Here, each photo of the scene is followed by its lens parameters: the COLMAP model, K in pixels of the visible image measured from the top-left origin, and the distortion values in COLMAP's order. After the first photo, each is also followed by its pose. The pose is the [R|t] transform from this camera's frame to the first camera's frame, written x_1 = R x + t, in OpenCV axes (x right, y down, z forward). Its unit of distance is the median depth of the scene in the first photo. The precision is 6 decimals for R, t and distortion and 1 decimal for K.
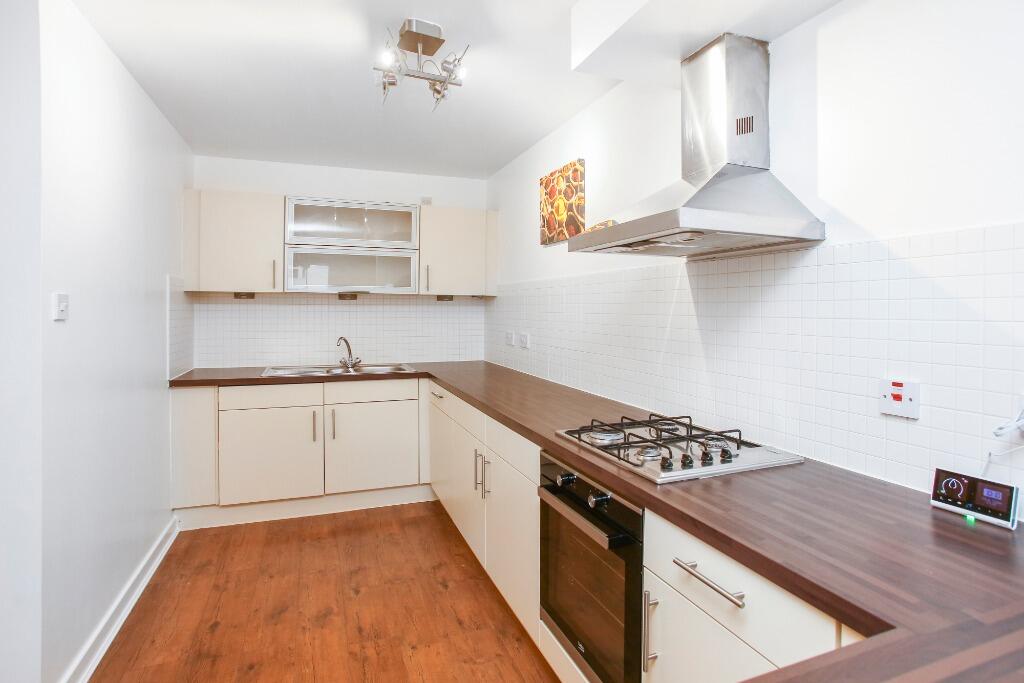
lens RADIAL K [[516.5, 0, 510.4], [0, 516.5, 314.1], [0, 0, 1]] dist [-0.001920, -0.000424]
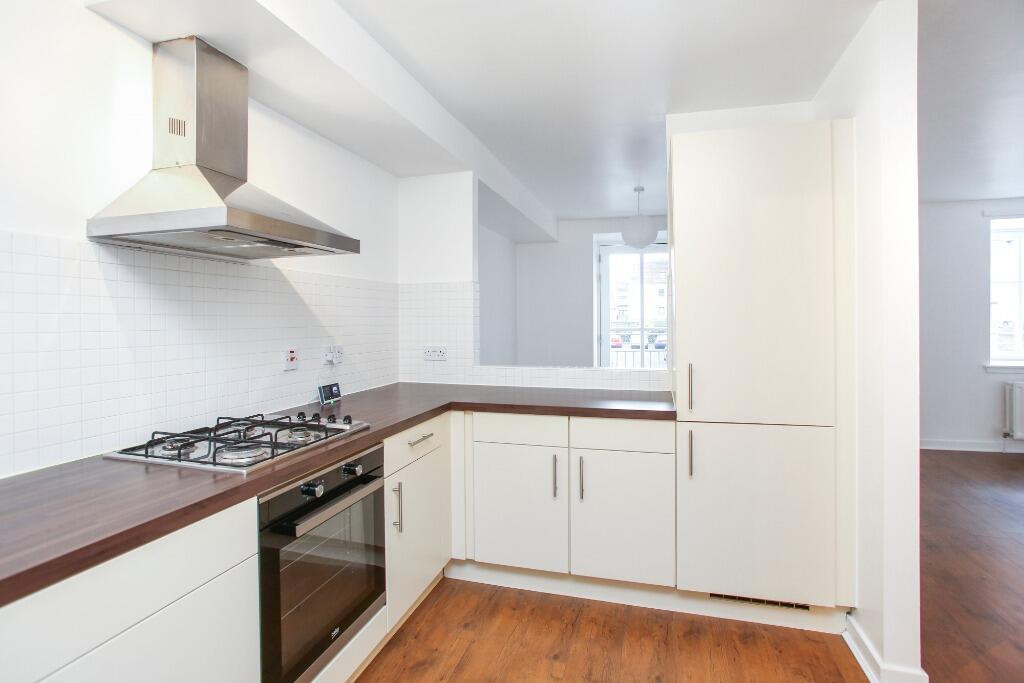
lens RADIAL K [[516.5, 0, 510.4], [0, 516.5, 314.1], [0, 0, 1]] dist [-0.001920, -0.000424]
pose [[-0.798361, 0.005052, 0.602158, -0.768015], [0.006366, 0.999980, 0.000050, 0.007858], [-0.602146, 0.003873, -0.798377, 1.613847]]
